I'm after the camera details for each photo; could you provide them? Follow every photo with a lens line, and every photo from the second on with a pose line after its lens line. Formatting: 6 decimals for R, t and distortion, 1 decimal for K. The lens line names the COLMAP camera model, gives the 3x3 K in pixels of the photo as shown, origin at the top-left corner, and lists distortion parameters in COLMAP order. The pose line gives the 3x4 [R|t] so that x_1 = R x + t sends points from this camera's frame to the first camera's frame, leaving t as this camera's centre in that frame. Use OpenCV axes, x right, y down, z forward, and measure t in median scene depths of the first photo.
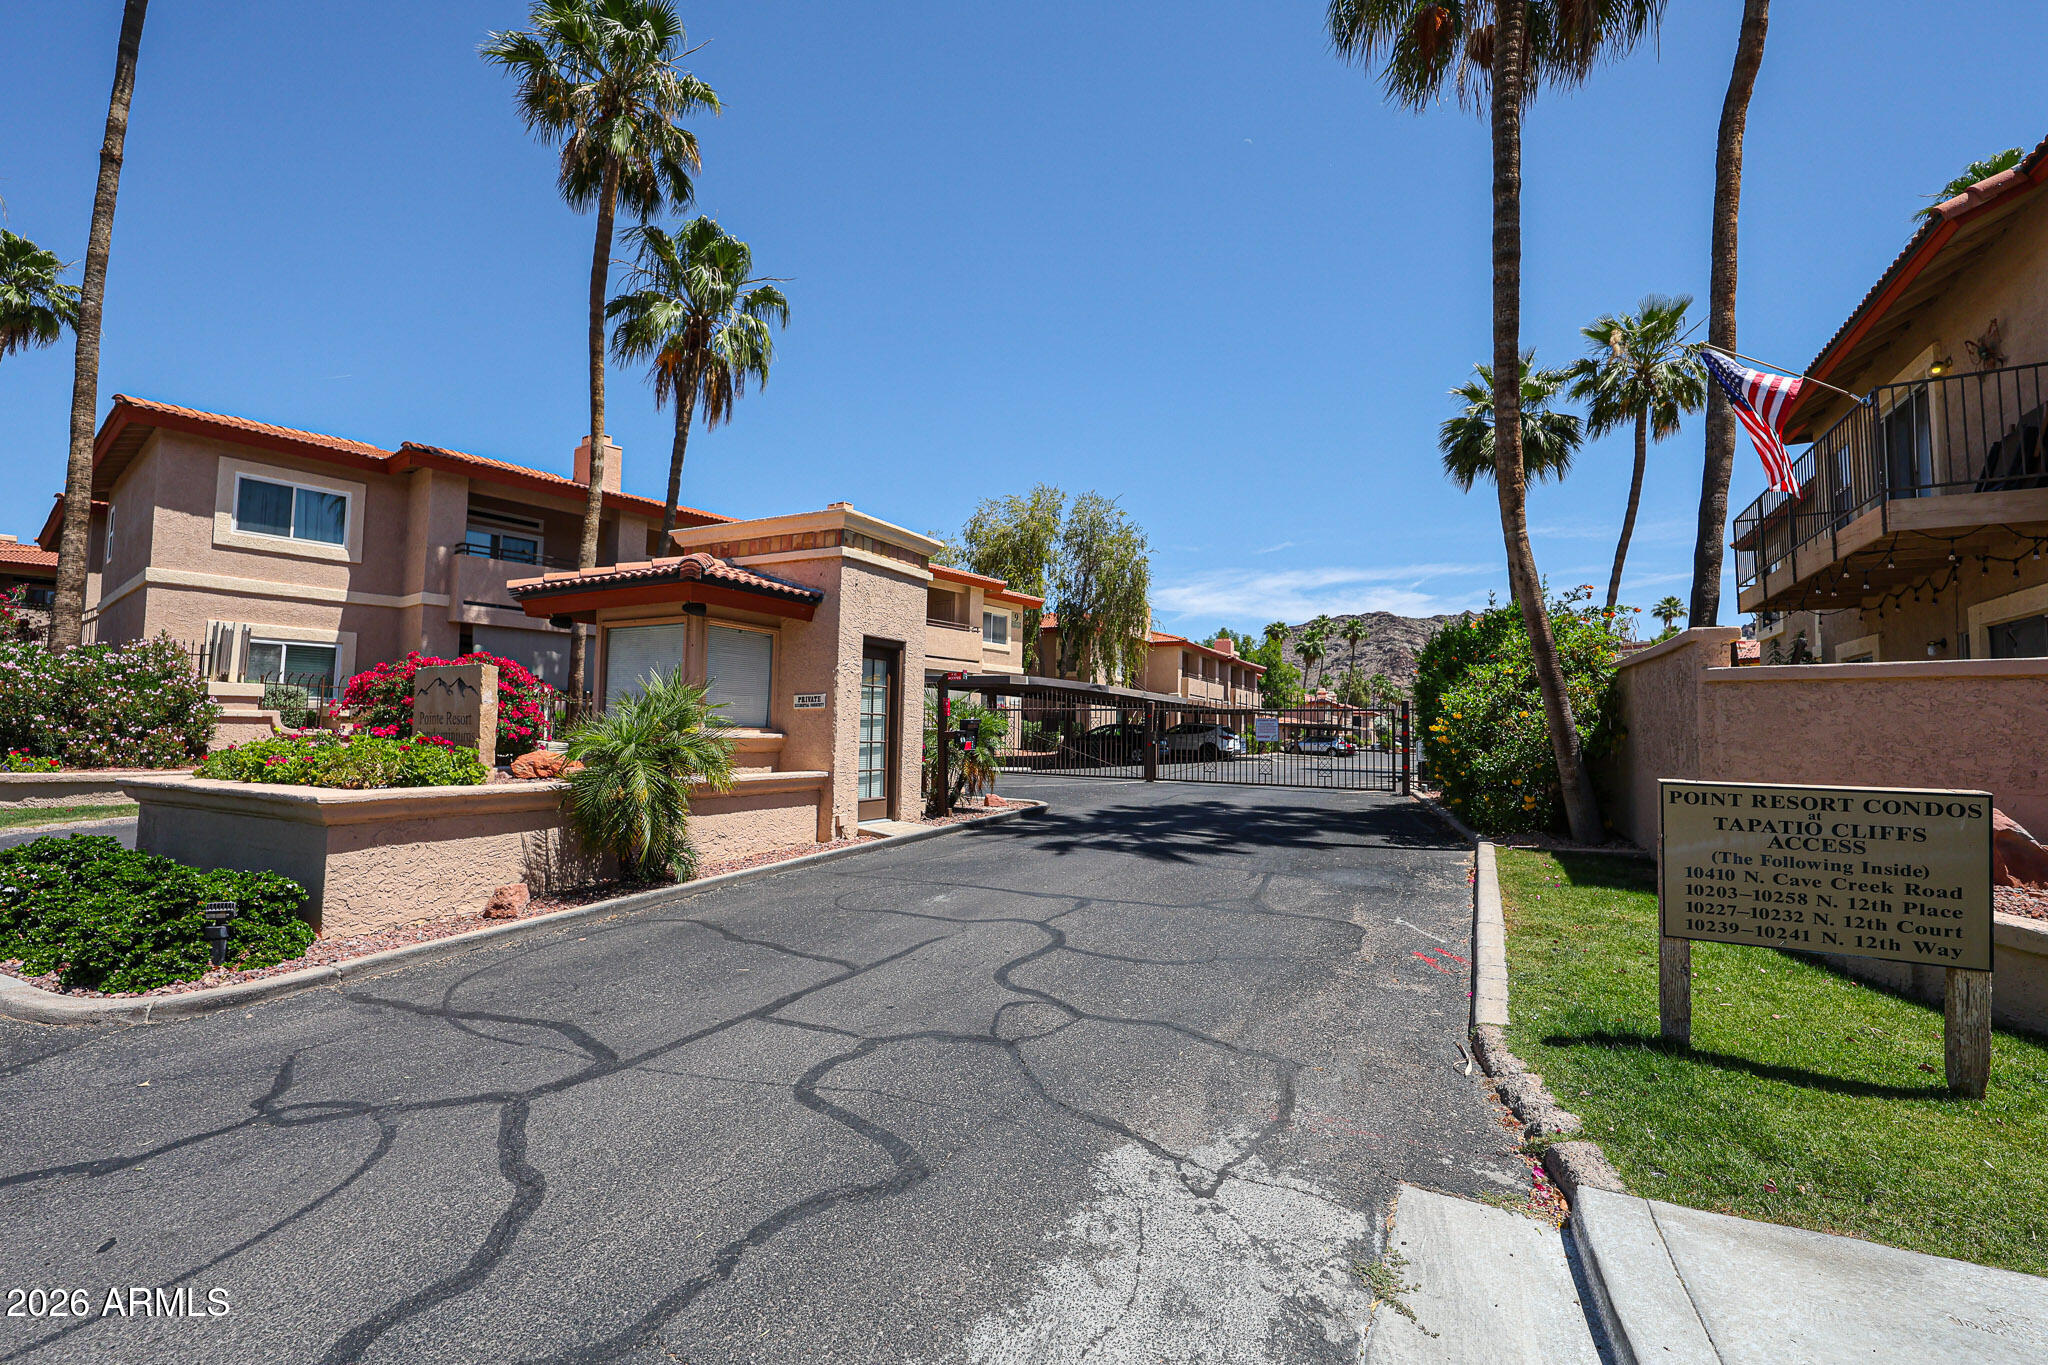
lens RADIAL K [[867.6, 0, 1024.0], [0, 867.6, 682.5], [0, 0, 1]] dist [0.001625, 0.000226]
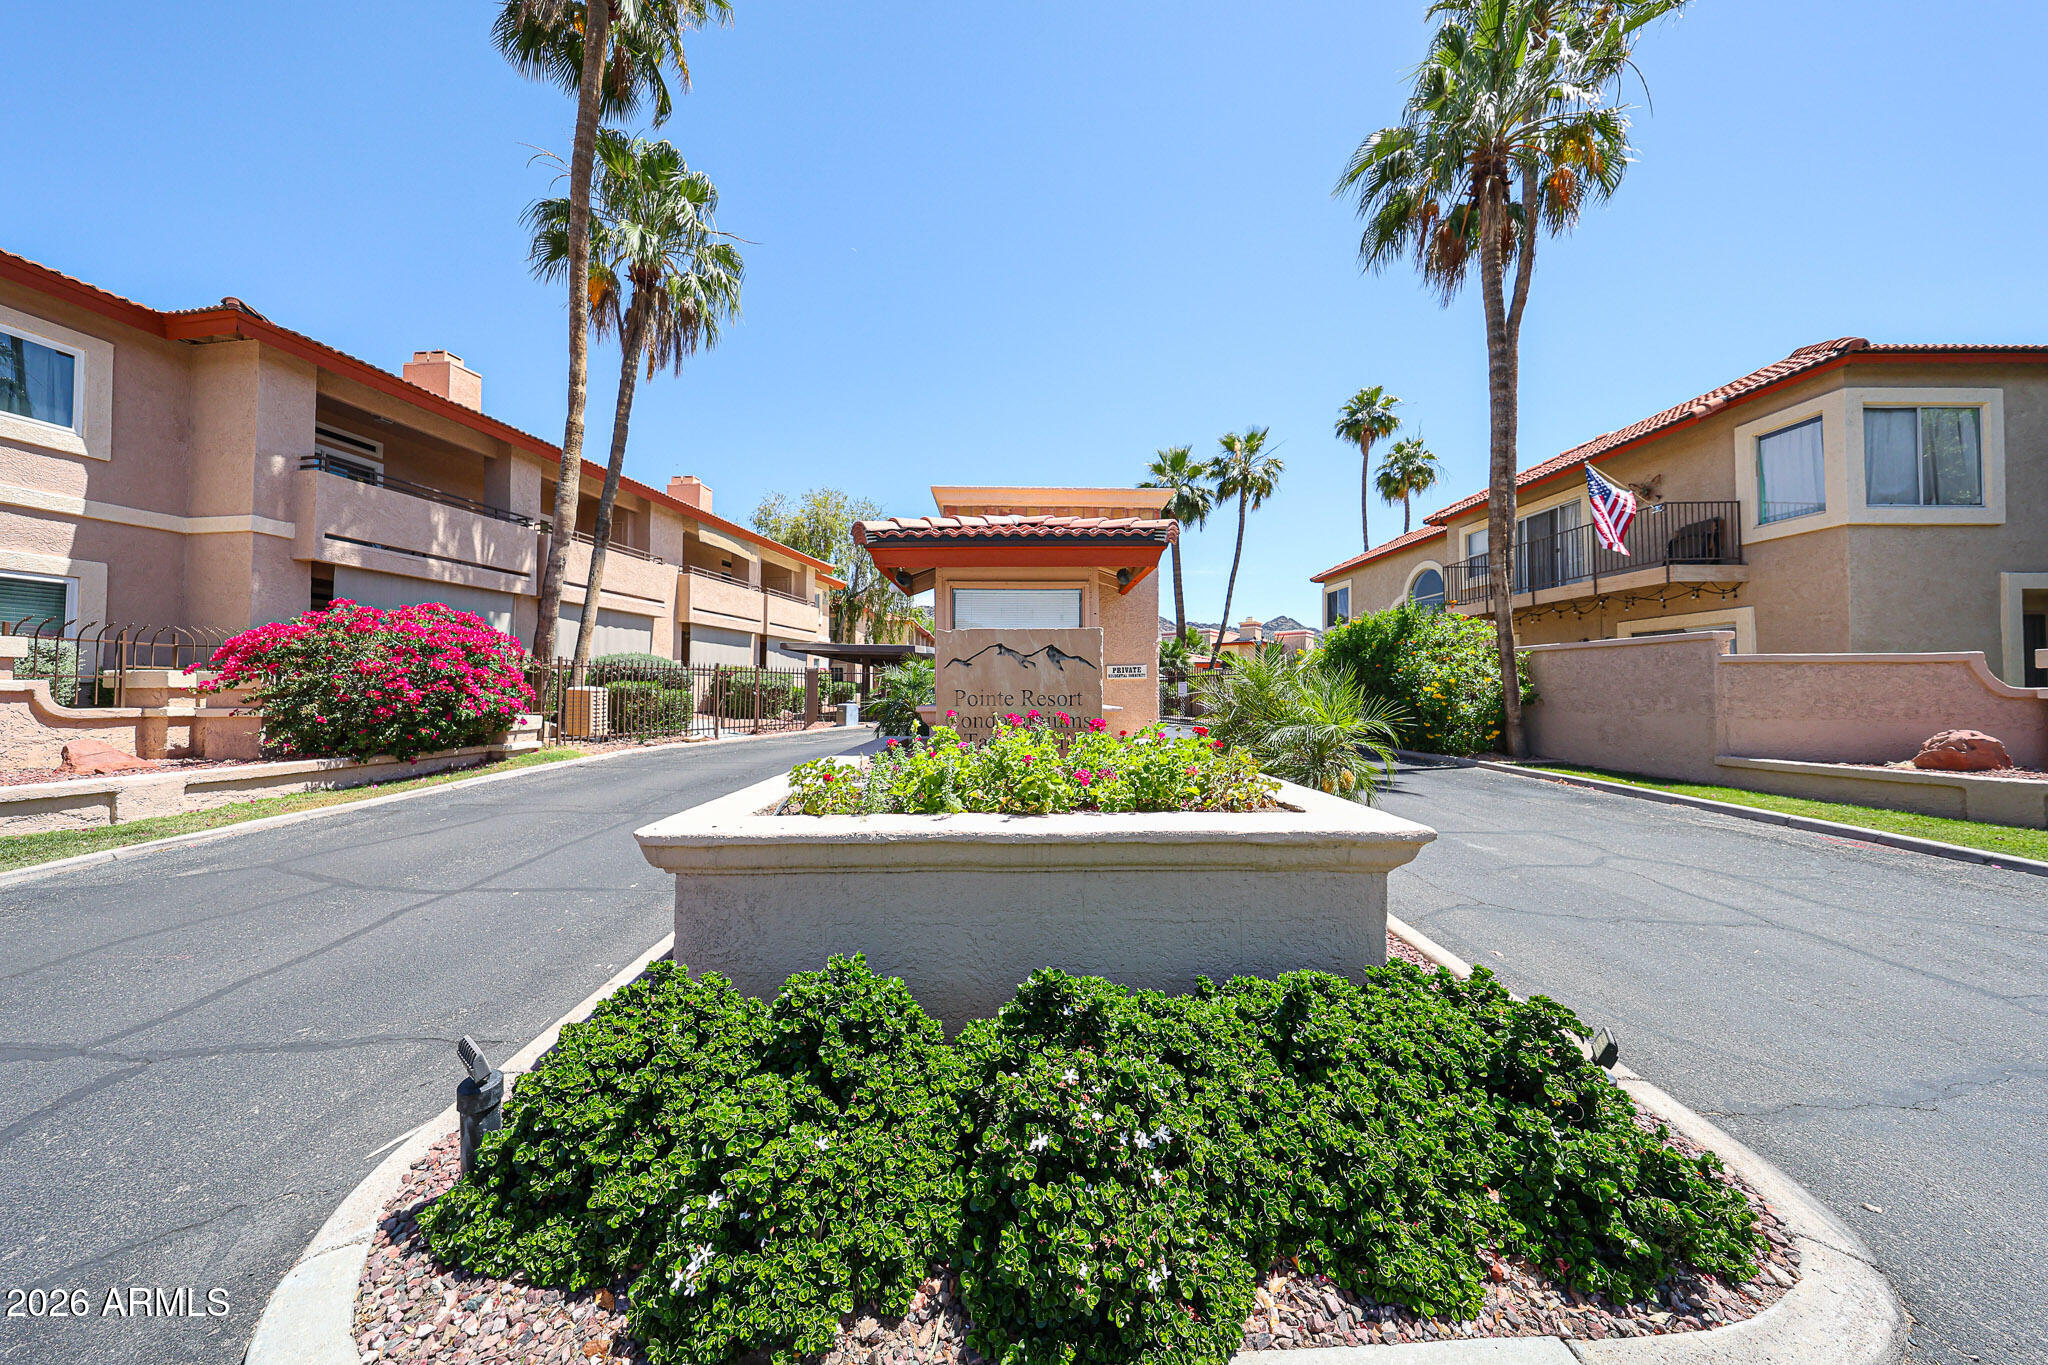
lens RADIAL K [[620.9, 0, 1024.0], [0, 620.9, 682.5], [0, 0, 1]] dist [0.004739, 0.000003]
pose [[0.873679, -0.009190, 0.486417, -0.378531], [-0.016350, 0.998702, 0.048234, 0.000634], [-0.486229, -0.050094, 0.872395, 0.214561]]
